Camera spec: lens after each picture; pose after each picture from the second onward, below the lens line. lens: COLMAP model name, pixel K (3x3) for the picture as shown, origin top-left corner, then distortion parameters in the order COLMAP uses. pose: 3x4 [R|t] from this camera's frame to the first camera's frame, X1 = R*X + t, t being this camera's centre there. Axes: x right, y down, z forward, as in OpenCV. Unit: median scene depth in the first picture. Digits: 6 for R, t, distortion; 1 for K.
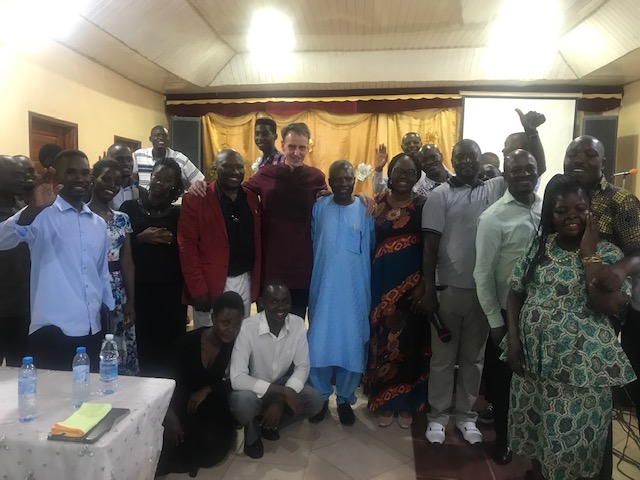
lens RADIAL K [[517.7, 0, 320.0], [0, 517.7, 240.0], [0, 0, 1]] dist [0.004769, 0.001853]
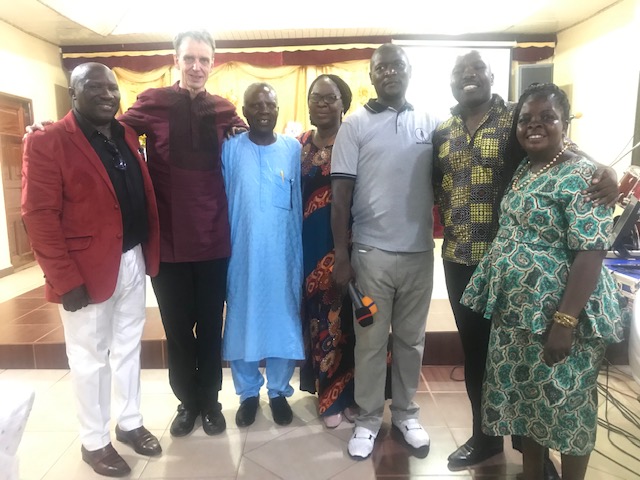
lens RADIAL K [[525.1, 0, 322.3], [0, 525.1, 219.3], [0, 0, 1]] dist [0.007613, 0.007150]
pose [[0.990493, -0.044061, 0.130315, 0.021445], [0.041903, 0.998936, 0.019261, 0.028707], [-0.131025, -0.013617, 0.991286, 0.195425]]
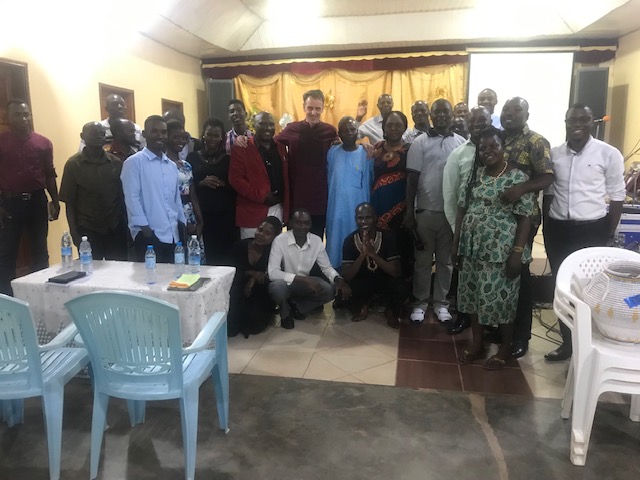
lens RADIAL K [[514.1, 0, 317.9], [0, 514.1, 231.6], [0, 0, 1]] dist [0.003499, -0.003344]
pose [[0.998221, -0.013758, -0.058015, 0.037075], [0.017962, 0.997201, 0.072574, 0.042399], [0.056854, -0.073487, 0.995674, -0.342454]]
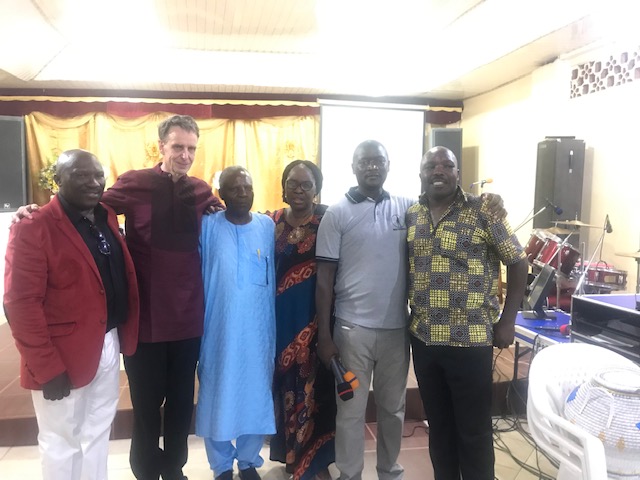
lens RADIAL K [[514.1, 0, 317.9], [0, 514.1, 231.6], [0, 0, 1]] dist [0.003499, -0.003344]
pose [[0.954460, -0.033679, 0.296432, -0.077126], [0.041846, 0.998898, -0.021249, -0.034967], [-0.295390, 0.032686, 0.954818, 0.184949]]
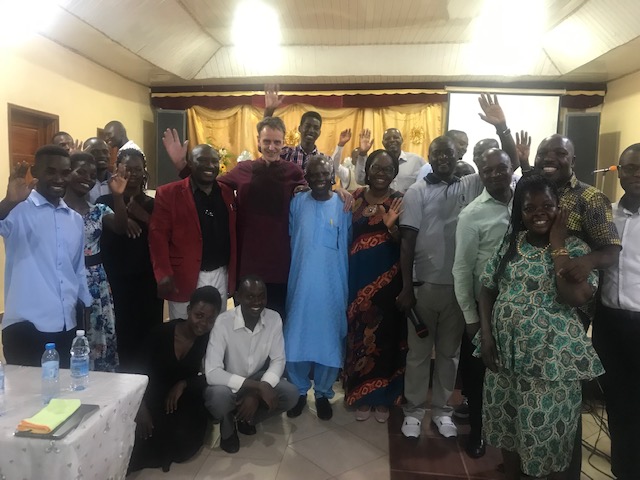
lens RADIAL K [[517.7, 0, 320.0], [0, 517.7, 240.0], [0, 0, 1]] dist [0.004769, 0.001853]
pose [[0.999786, 0.003977, 0.020323, 0.021614], [-0.004216, 0.999922, 0.011735, -0.002877], [-0.020274, -0.011818, 0.999725, -0.001617]]
